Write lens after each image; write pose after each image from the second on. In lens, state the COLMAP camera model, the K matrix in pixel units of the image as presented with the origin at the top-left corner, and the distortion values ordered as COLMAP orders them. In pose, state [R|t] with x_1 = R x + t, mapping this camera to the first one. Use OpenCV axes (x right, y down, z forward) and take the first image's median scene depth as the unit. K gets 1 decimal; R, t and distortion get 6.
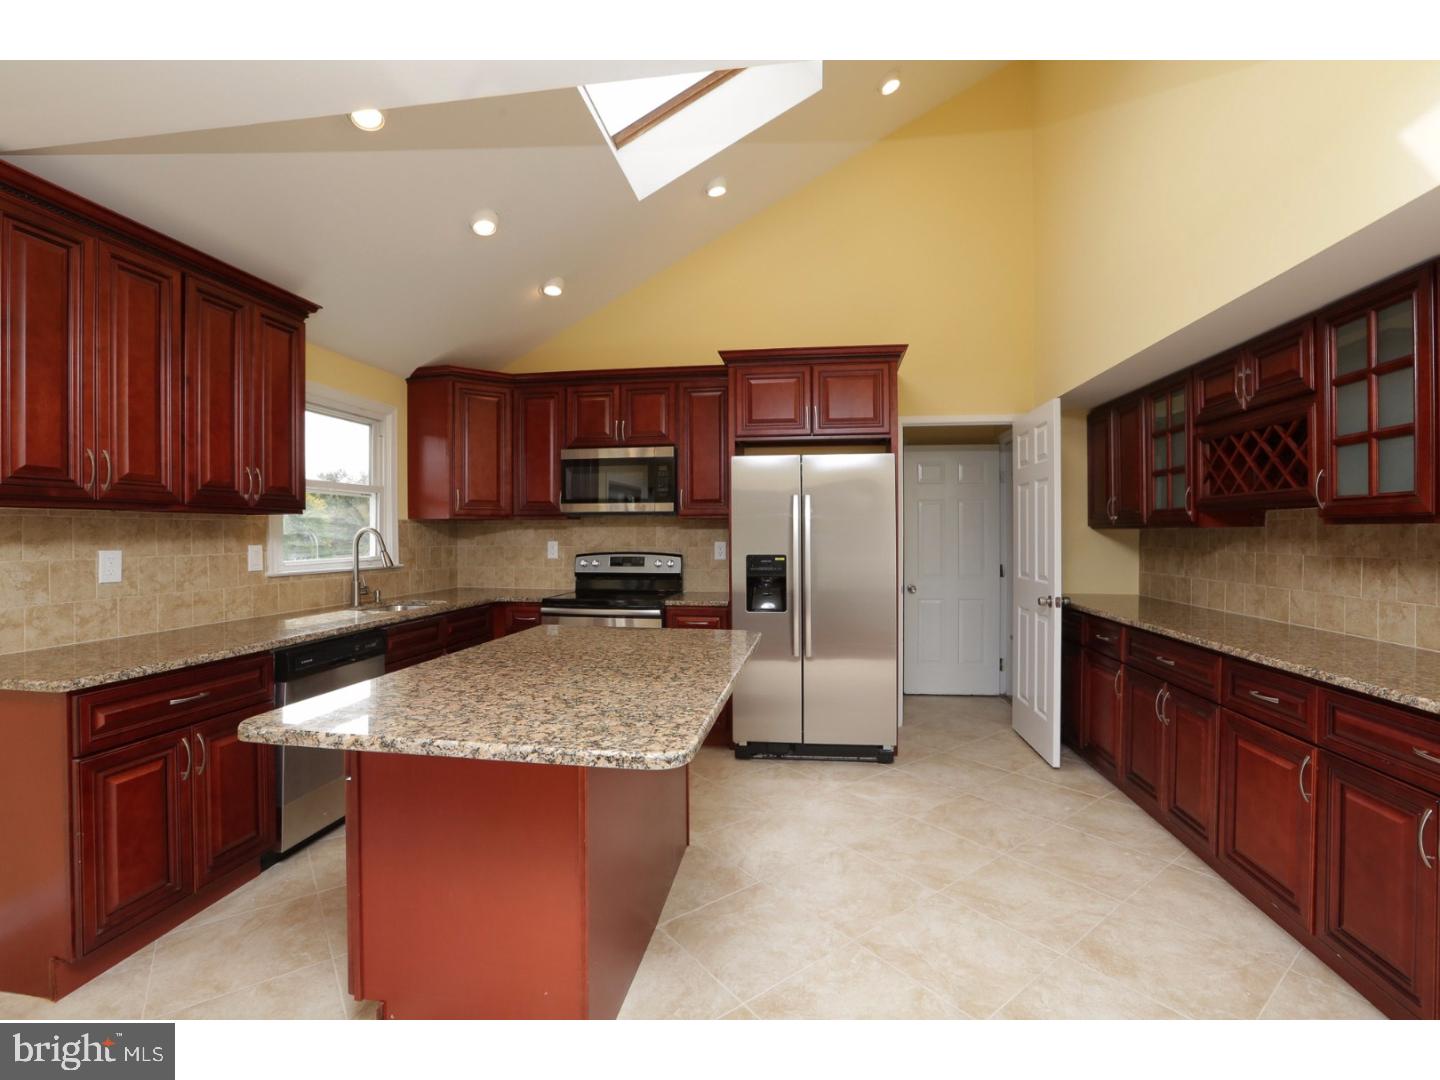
lens RADIAL K [[662.6, 0, 717.4], [0, 662.6, 535.8], [0, 0, 1]] dist [-0.033322, 0.009381]
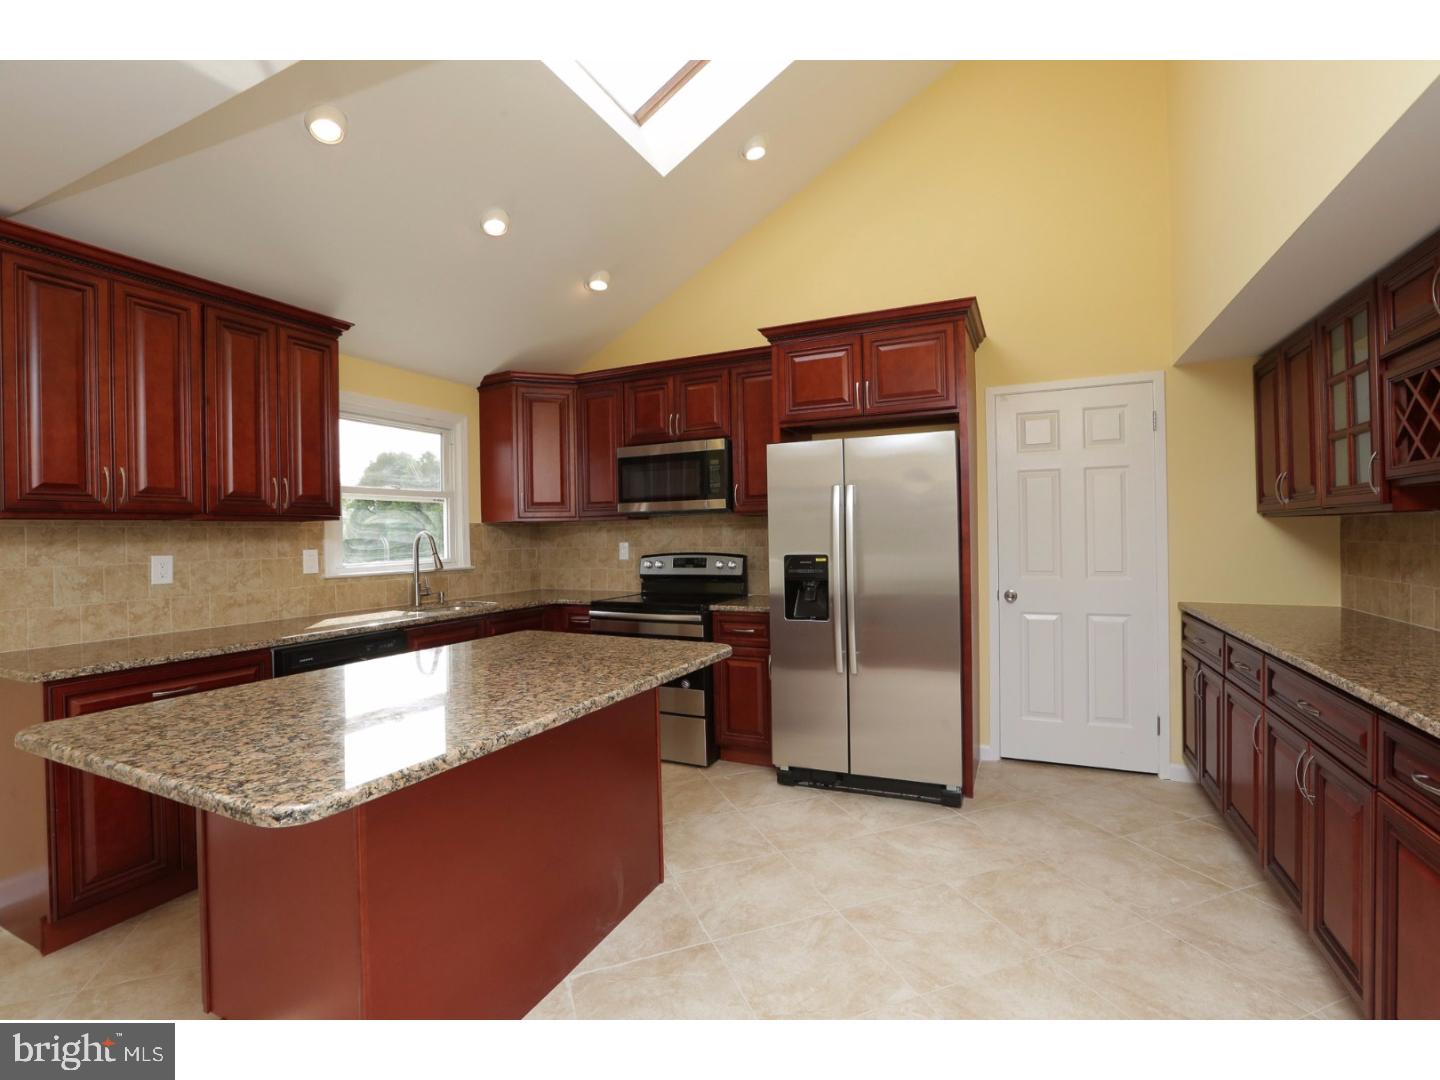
lens RADIAL K [[662.6, 0, 715.5], [0, 662.6, 535.5], [0, 0, 1]] dist [-0.033322, 0.009381]
pose [[0.956412, -0.014942, -0.291638, 0.246397], [0.015138, 0.999884, -0.001586, 0.002759], [0.291628, -0.002898, 0.956527, 0.146552]]
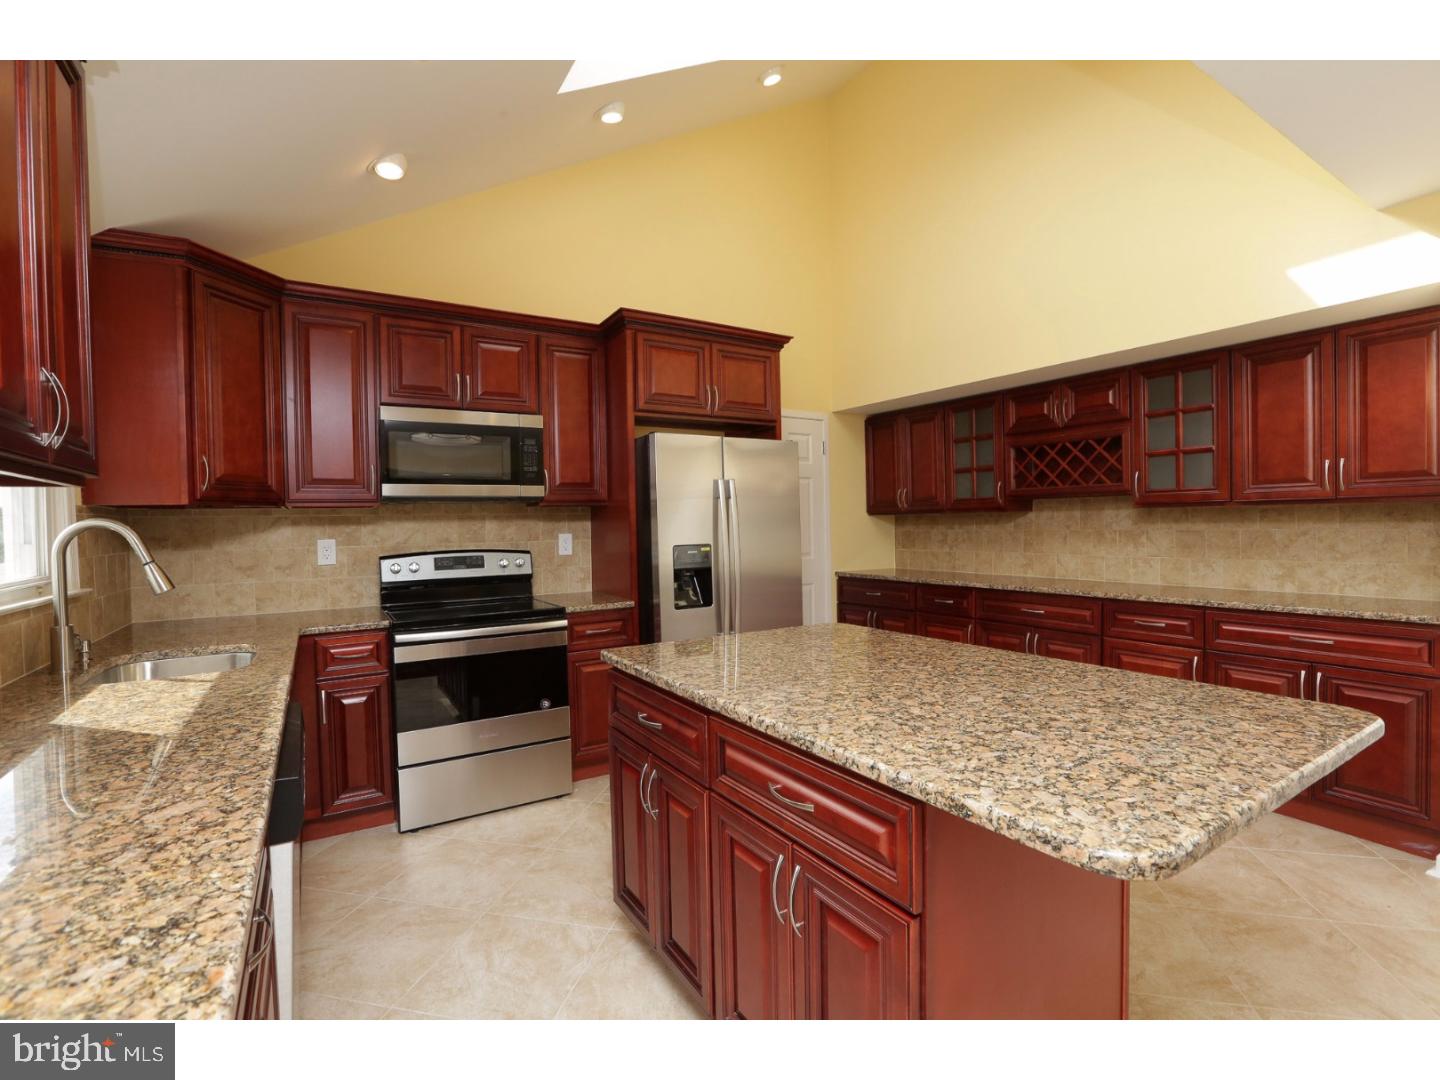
lens RADIAL K [[662.6, 0, 716.0], [0, 662.6, 538.9], [0, 0, 1]] dist [-0.033322, 0.009381]
pose [[0.757777, -0.029103, 0.651865, -0.564415], [0.019549, 0.999569, 0.021901, 0.001289], [-0.652221, -0.003853, 0.758019, 0.335292]]
